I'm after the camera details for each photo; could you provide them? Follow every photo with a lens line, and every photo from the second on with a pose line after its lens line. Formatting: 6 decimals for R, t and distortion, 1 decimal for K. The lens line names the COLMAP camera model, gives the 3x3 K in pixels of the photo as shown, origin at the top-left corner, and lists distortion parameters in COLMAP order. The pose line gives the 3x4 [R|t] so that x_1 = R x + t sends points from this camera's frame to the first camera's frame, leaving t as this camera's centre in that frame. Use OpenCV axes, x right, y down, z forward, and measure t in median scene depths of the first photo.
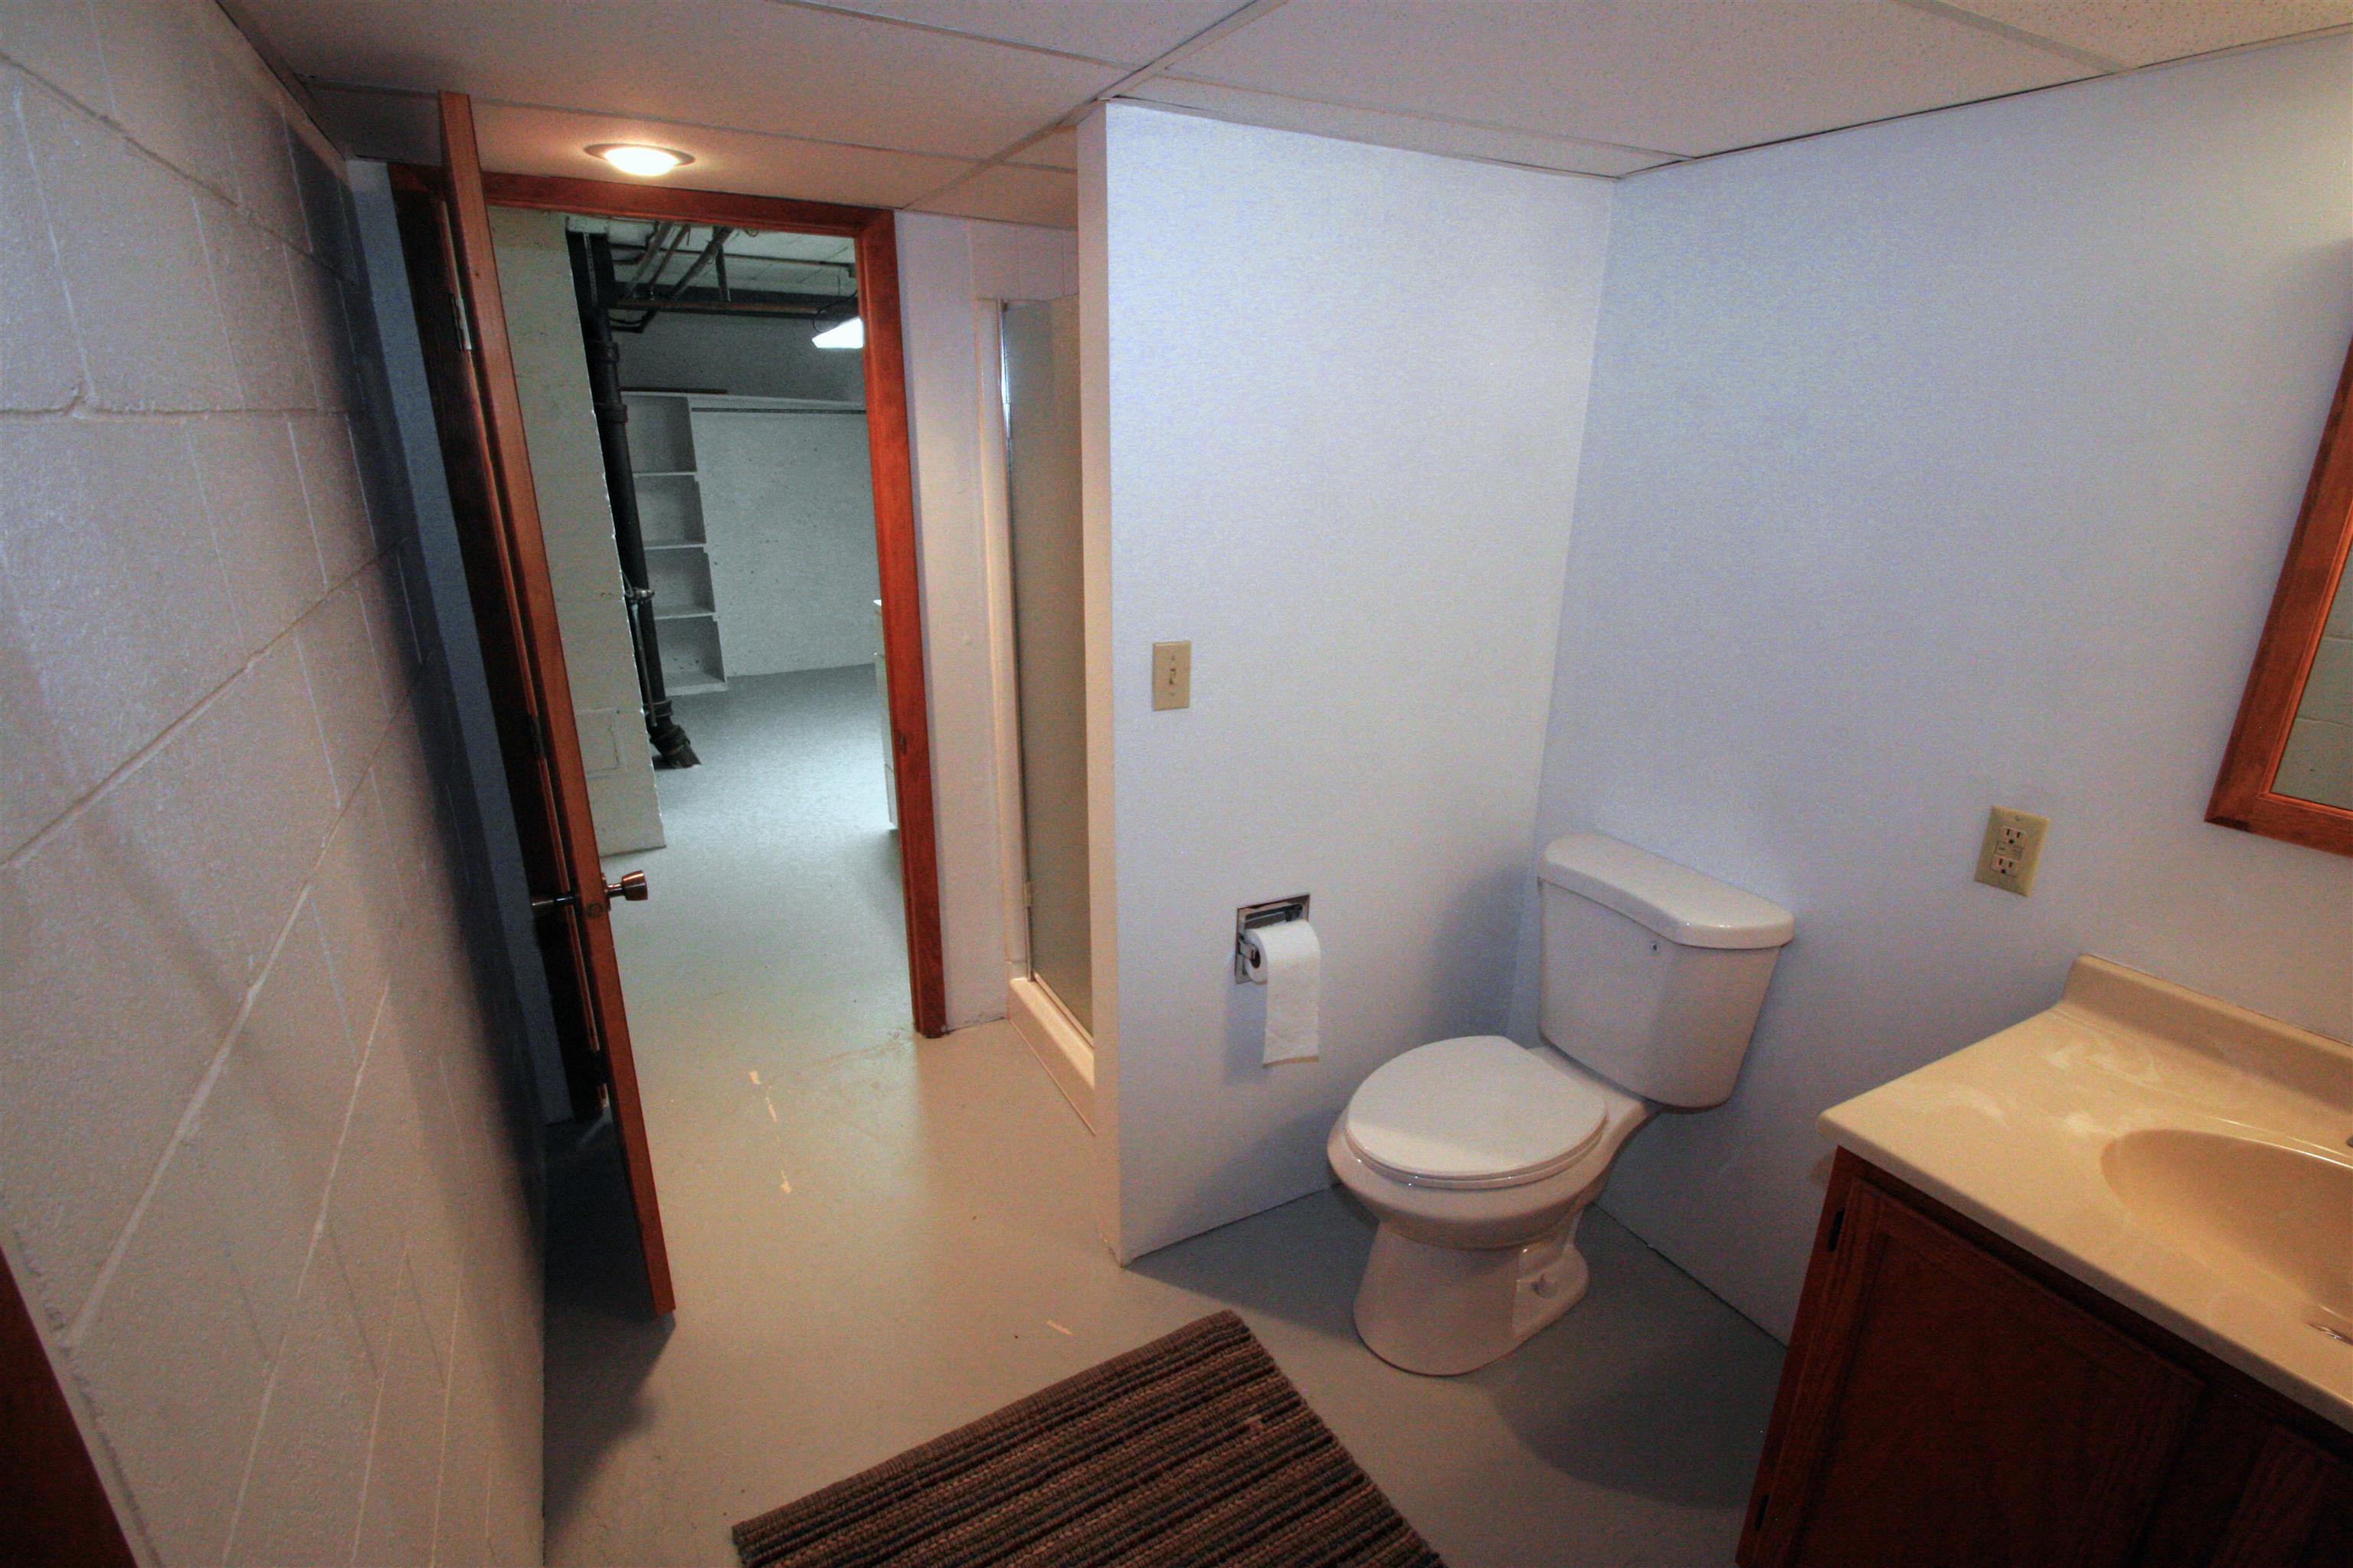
lens RADIAL K [[1091.5, 0, 1210.2], [0, 1091.5, 796.5], [0, 0, 1]] dist [0.006099, -0.013619]
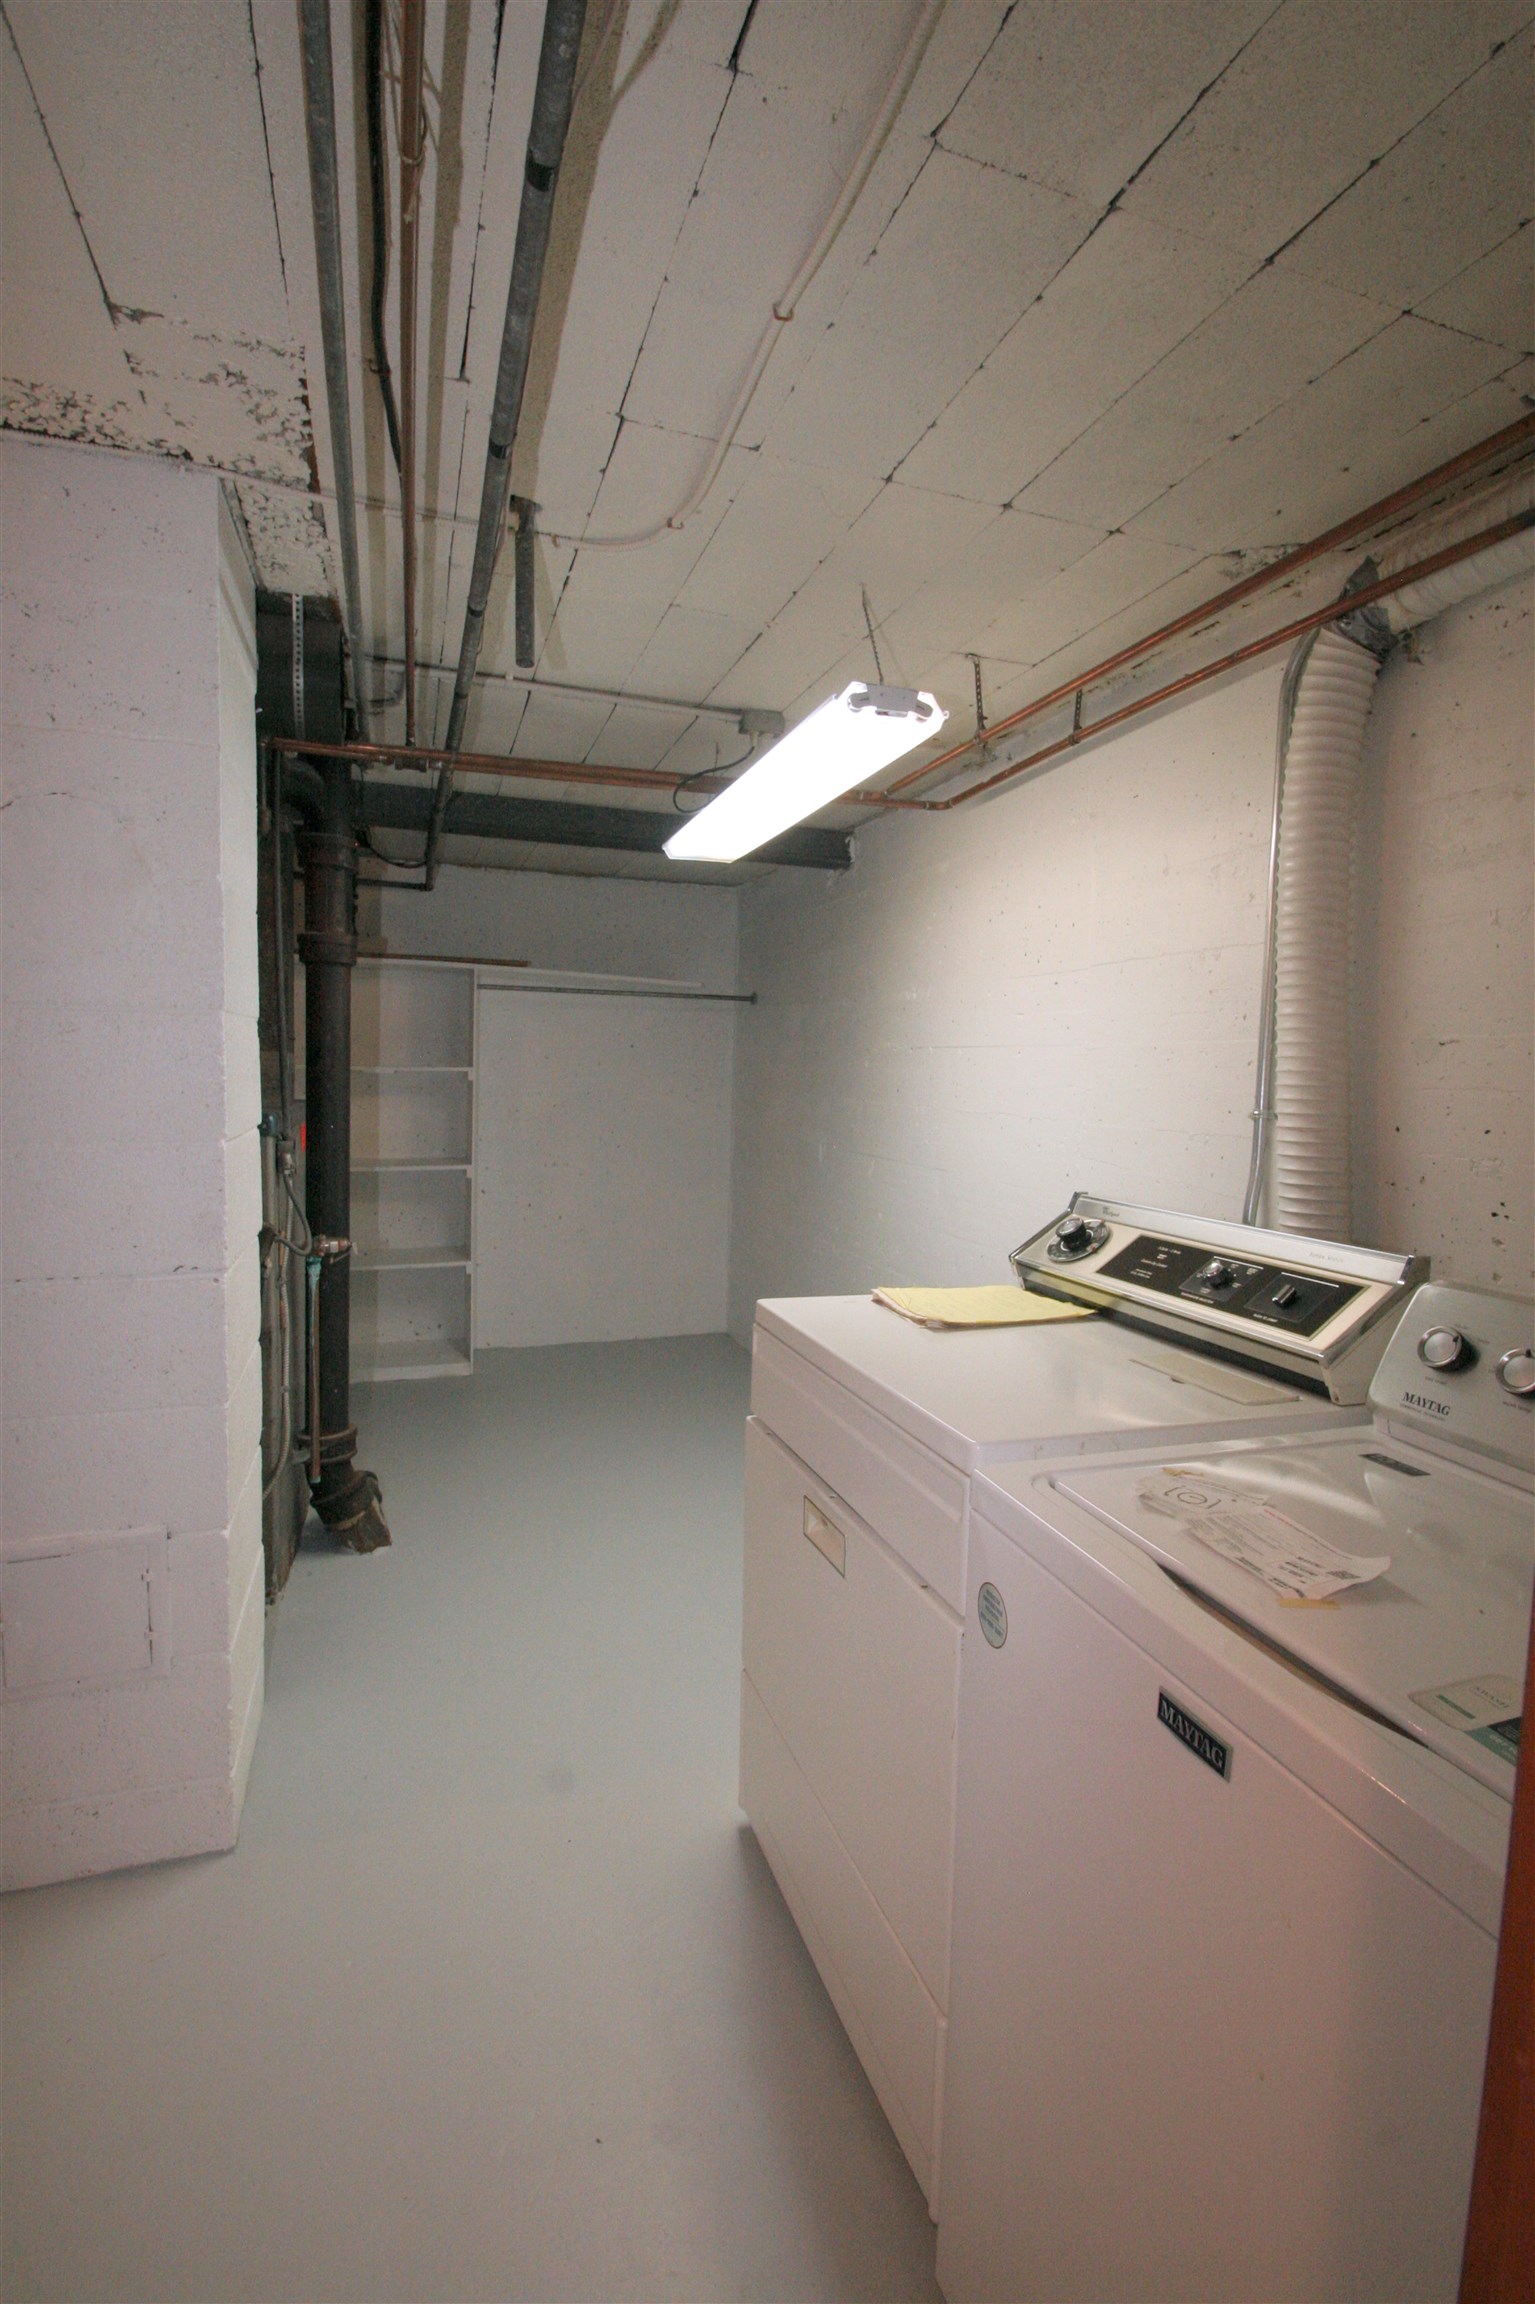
lens RADIAL K [[1068.7, 0, 767.5], [0, 1068.7, 1152.0], [0, 0, 1]] dist [0.006099, -0.013619]
pose [[0.982254, 0.032745, -0.184674, -0.150201], [-0.077630, 0.967318, -0.241389, -0.089440], [0.170734, 0.251442, 0.952694, 0.380542]]
